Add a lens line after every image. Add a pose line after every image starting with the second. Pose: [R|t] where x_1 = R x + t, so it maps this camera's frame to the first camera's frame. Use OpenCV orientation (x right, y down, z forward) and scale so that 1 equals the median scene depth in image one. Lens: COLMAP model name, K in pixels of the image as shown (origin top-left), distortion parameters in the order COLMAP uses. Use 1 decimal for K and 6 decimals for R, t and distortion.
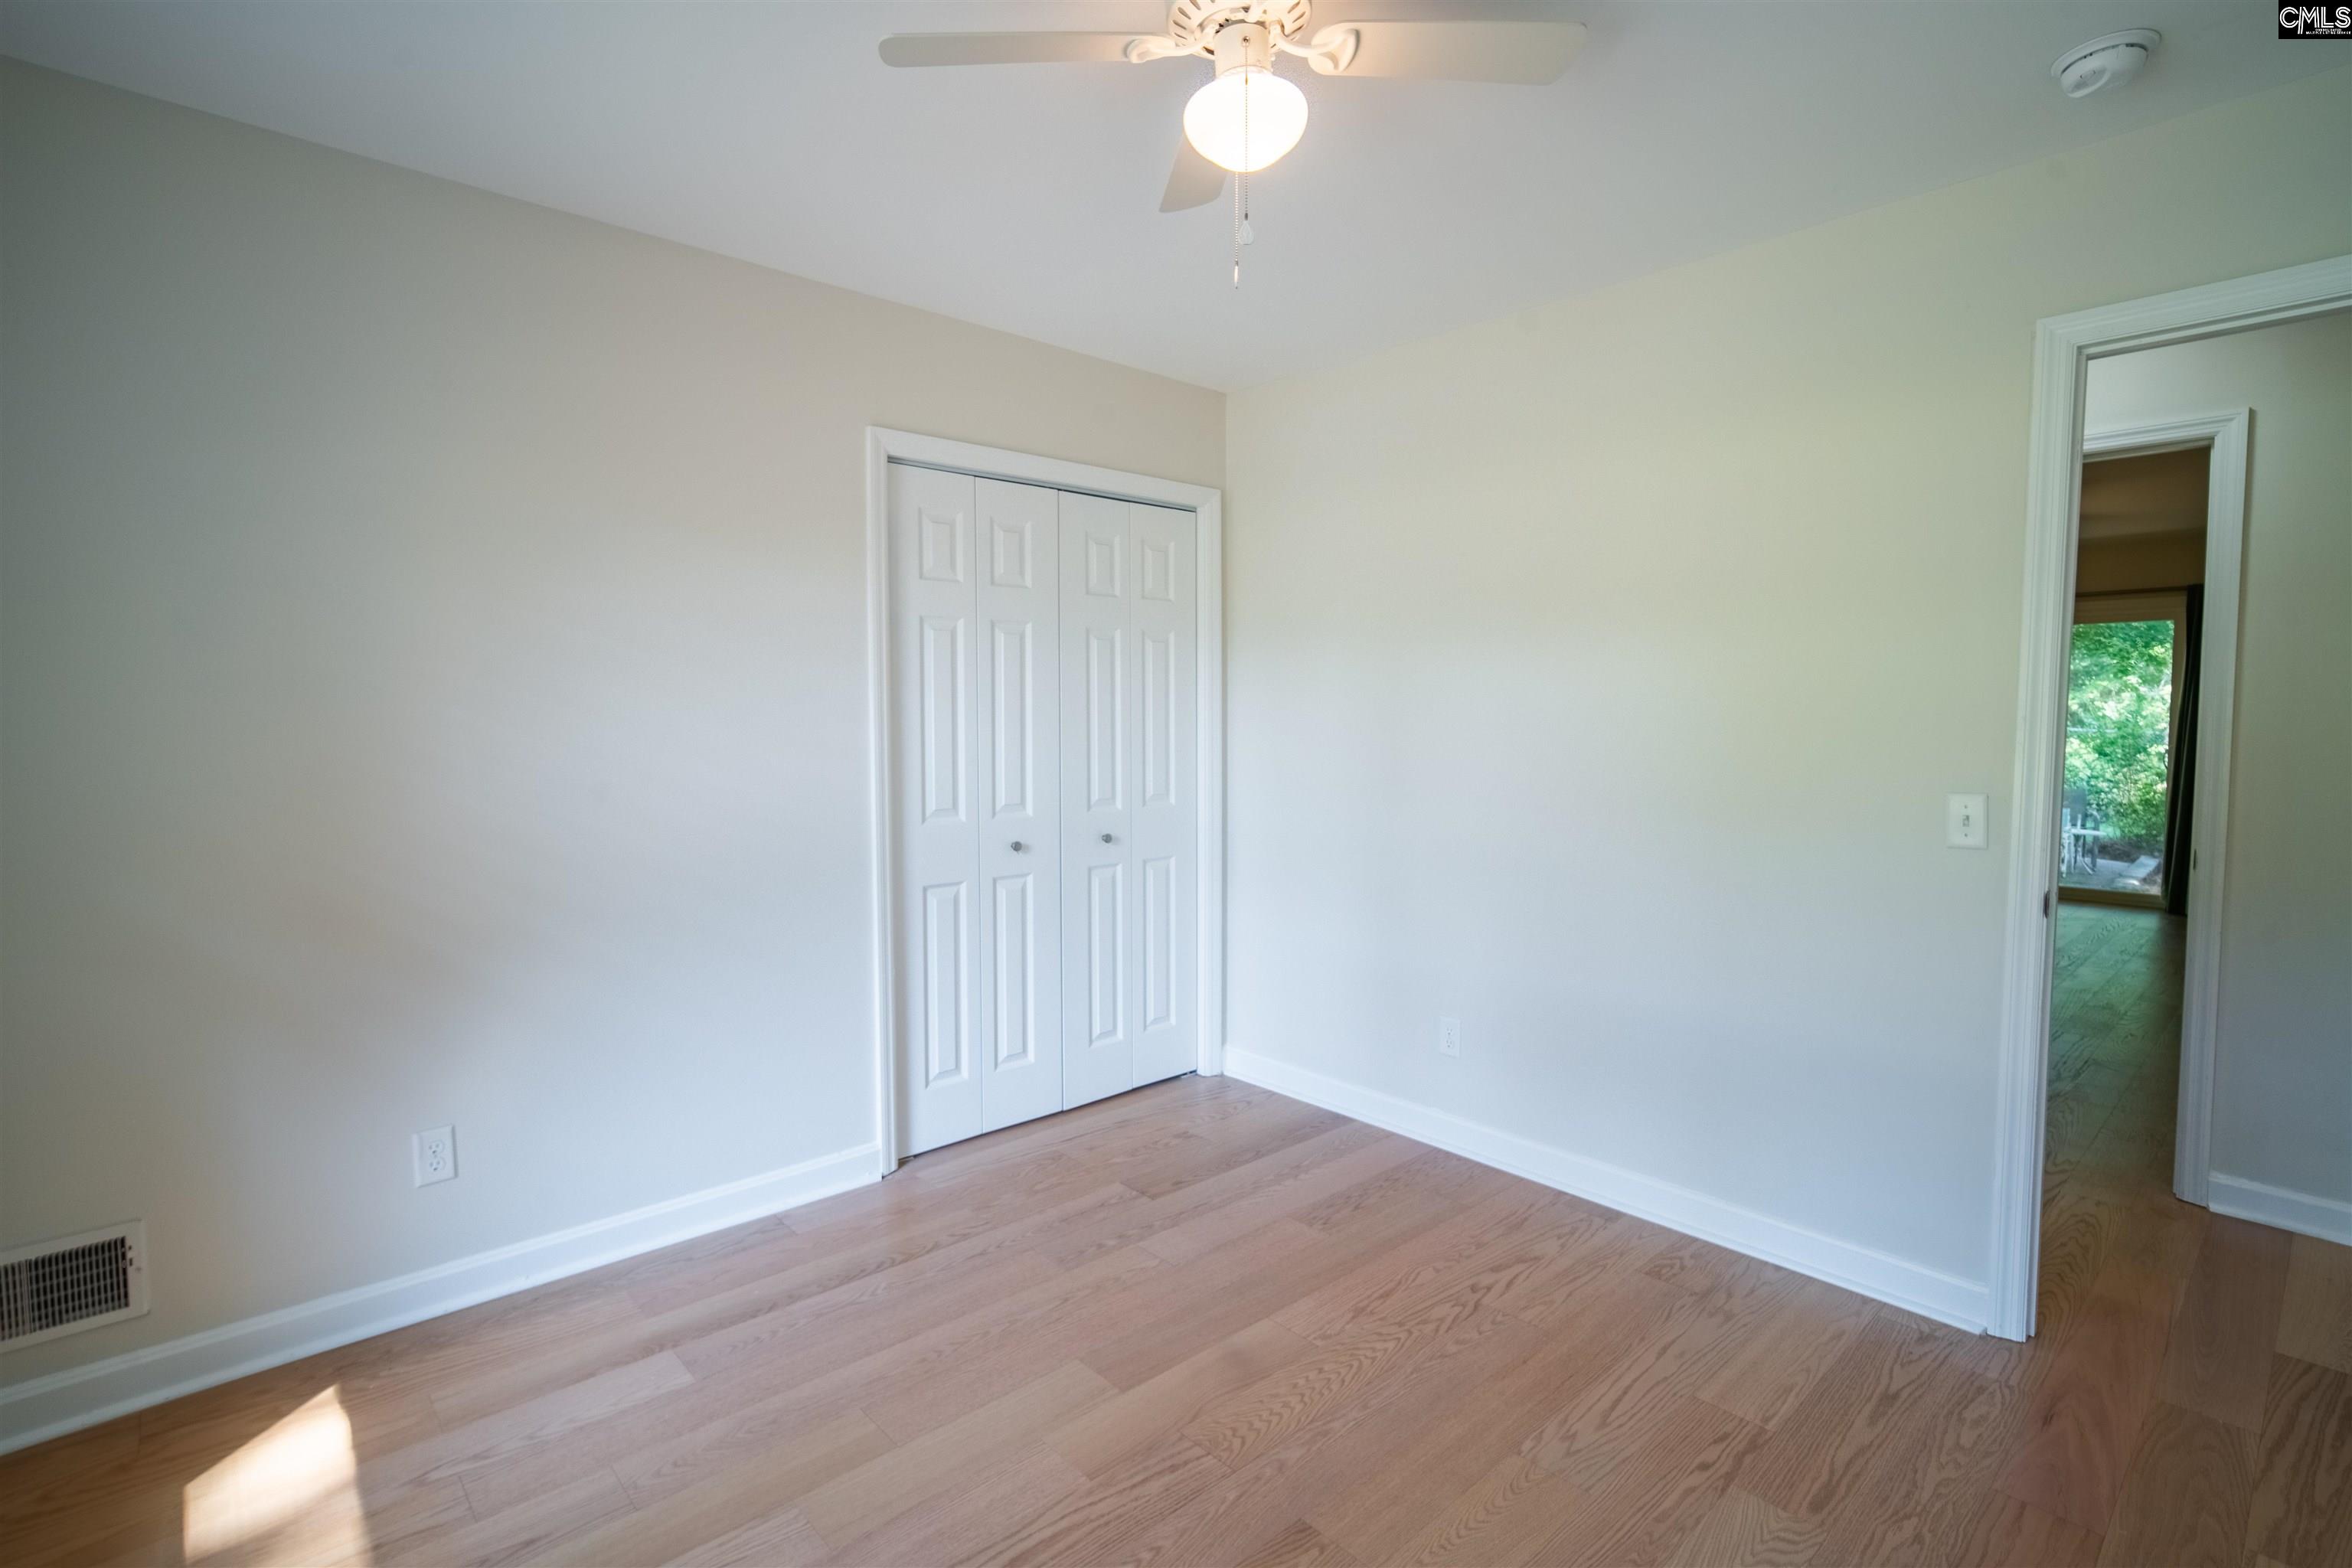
lens RADIAL K [[1177.1, 0, 1169.5], [0, 1177.1, 700.5], [0, 0, 1]] dist [-0.001452, 0.001297]
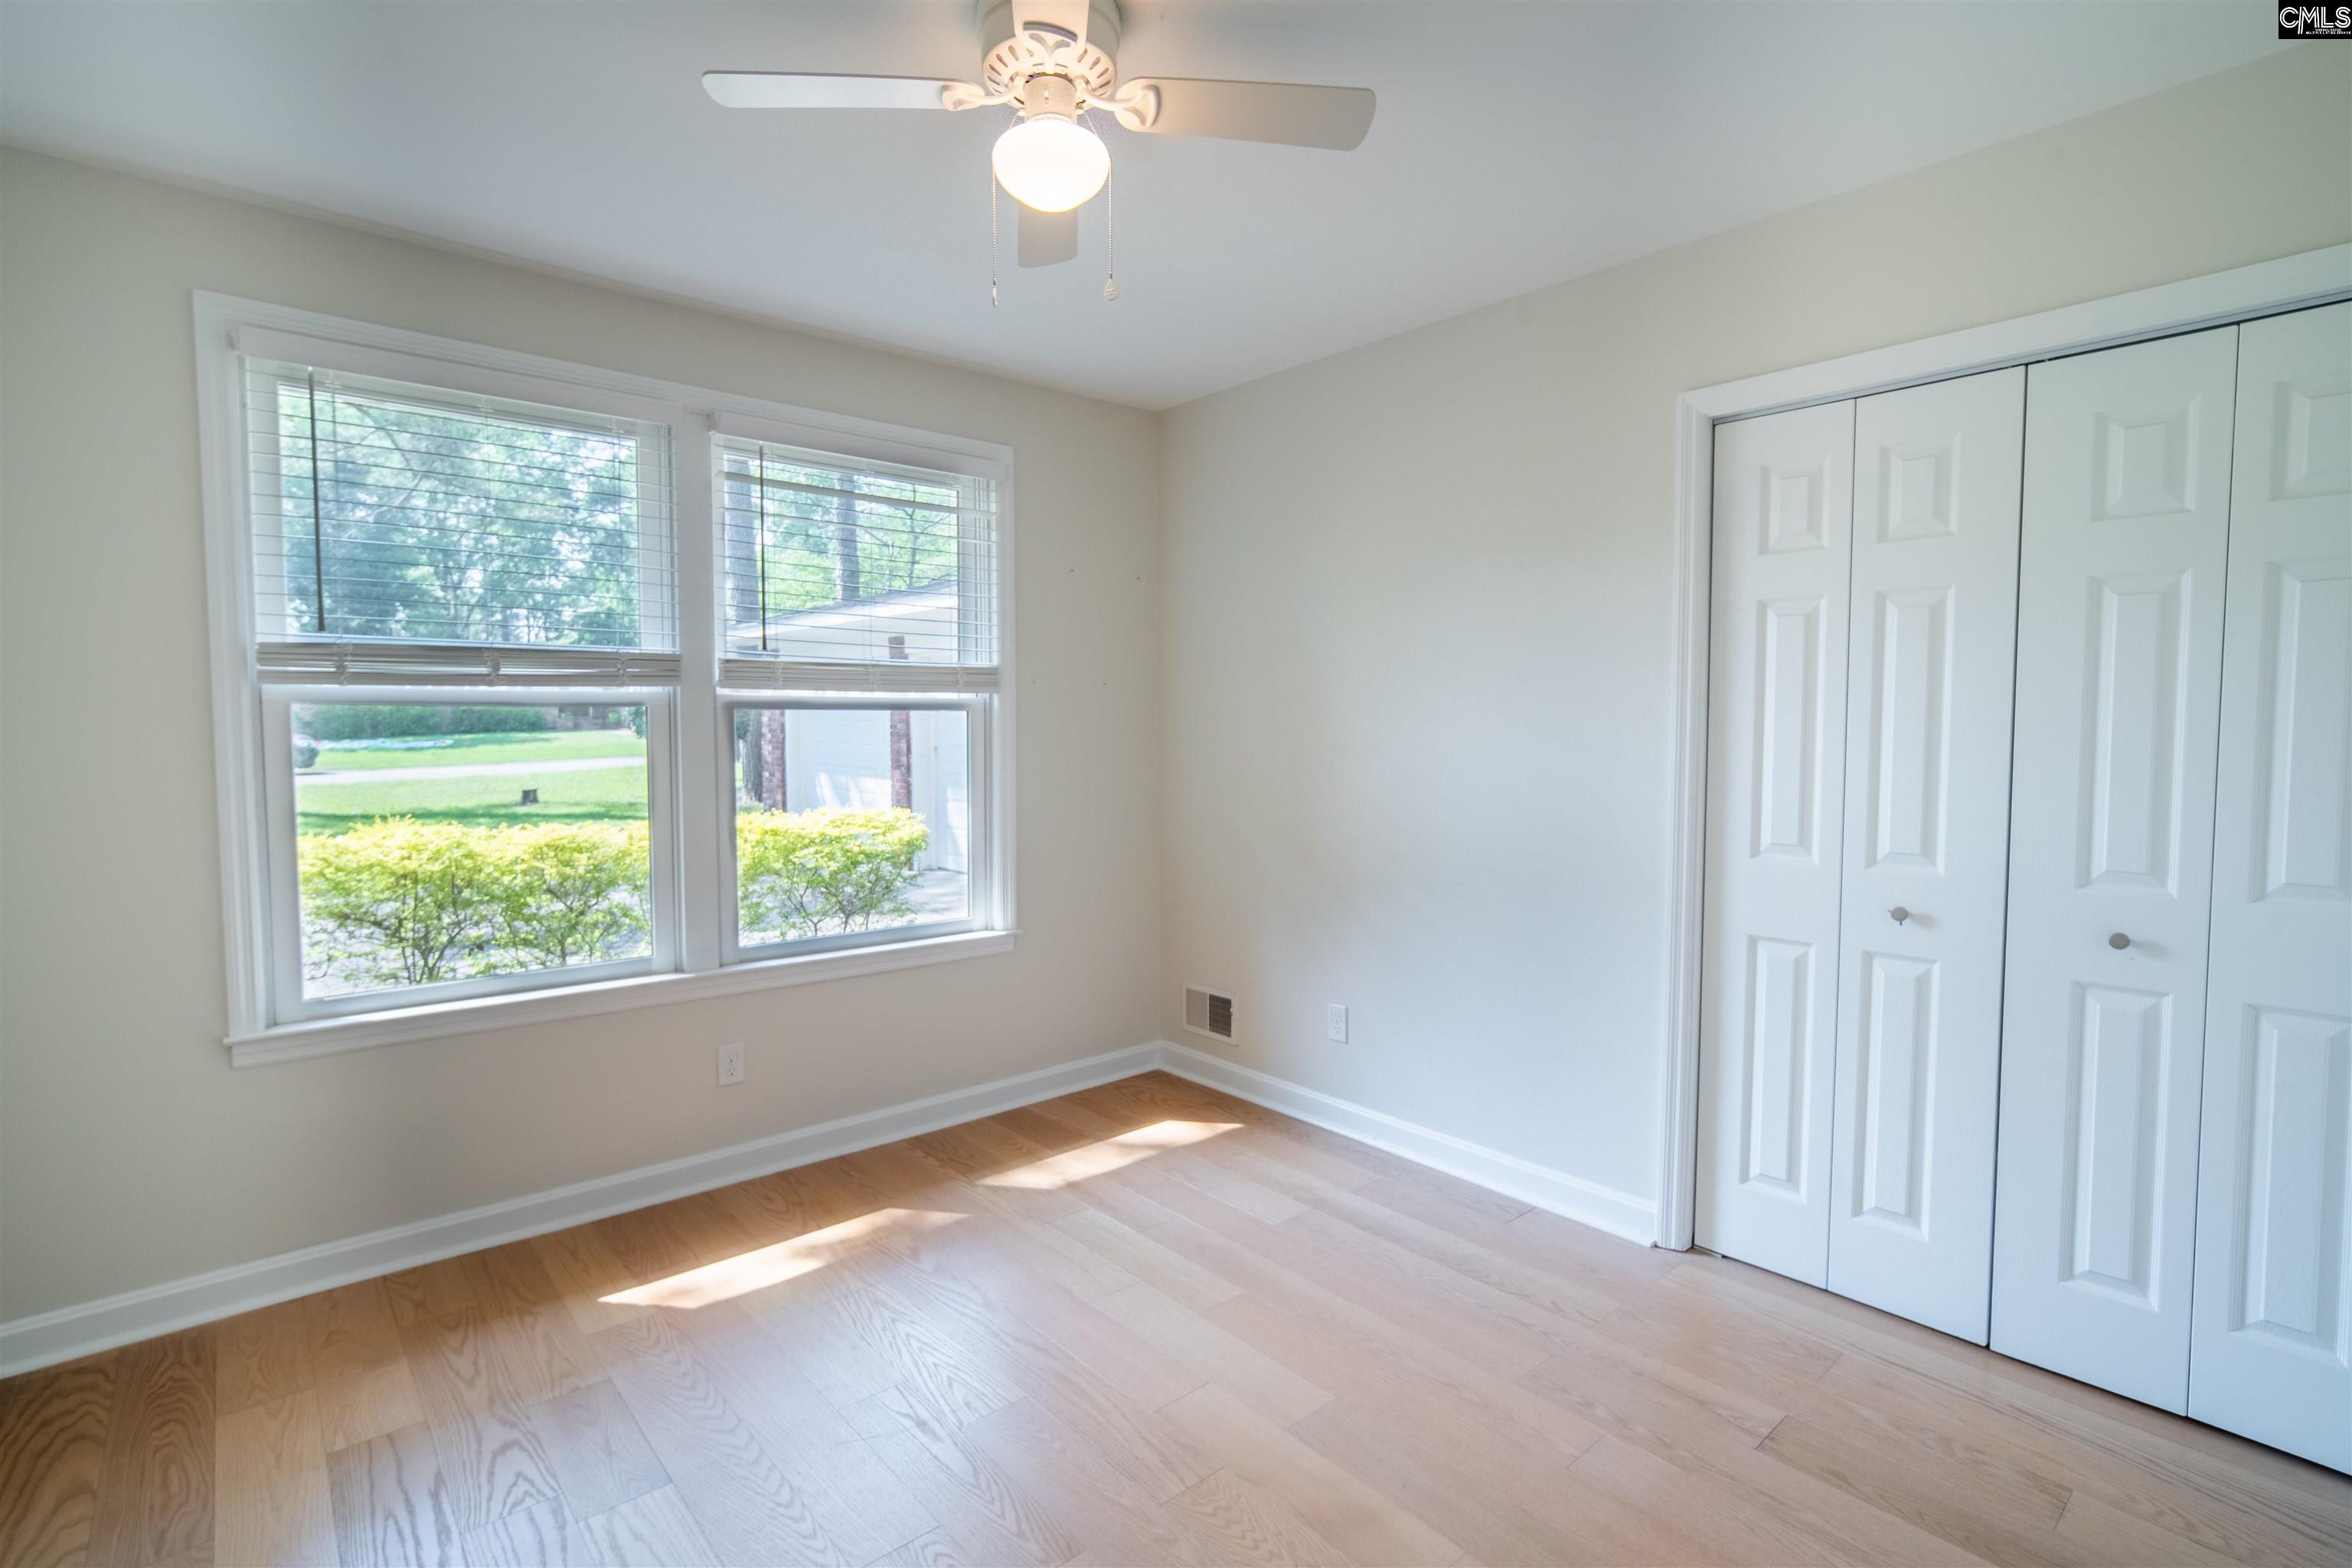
lens RADIAL K [[1046.1, 0, 1055.9], [0, 1046.1, 702.8], [0, 0, 1]] dist [-0.001585, 0.000196]
pose [[-0.066681, -0.014659, -0.997667, 0.693411], [0.005821, 0.999869, -0.015081, 0.007474], [0.997757, -0.006813, -0.066587, 0.730417]]
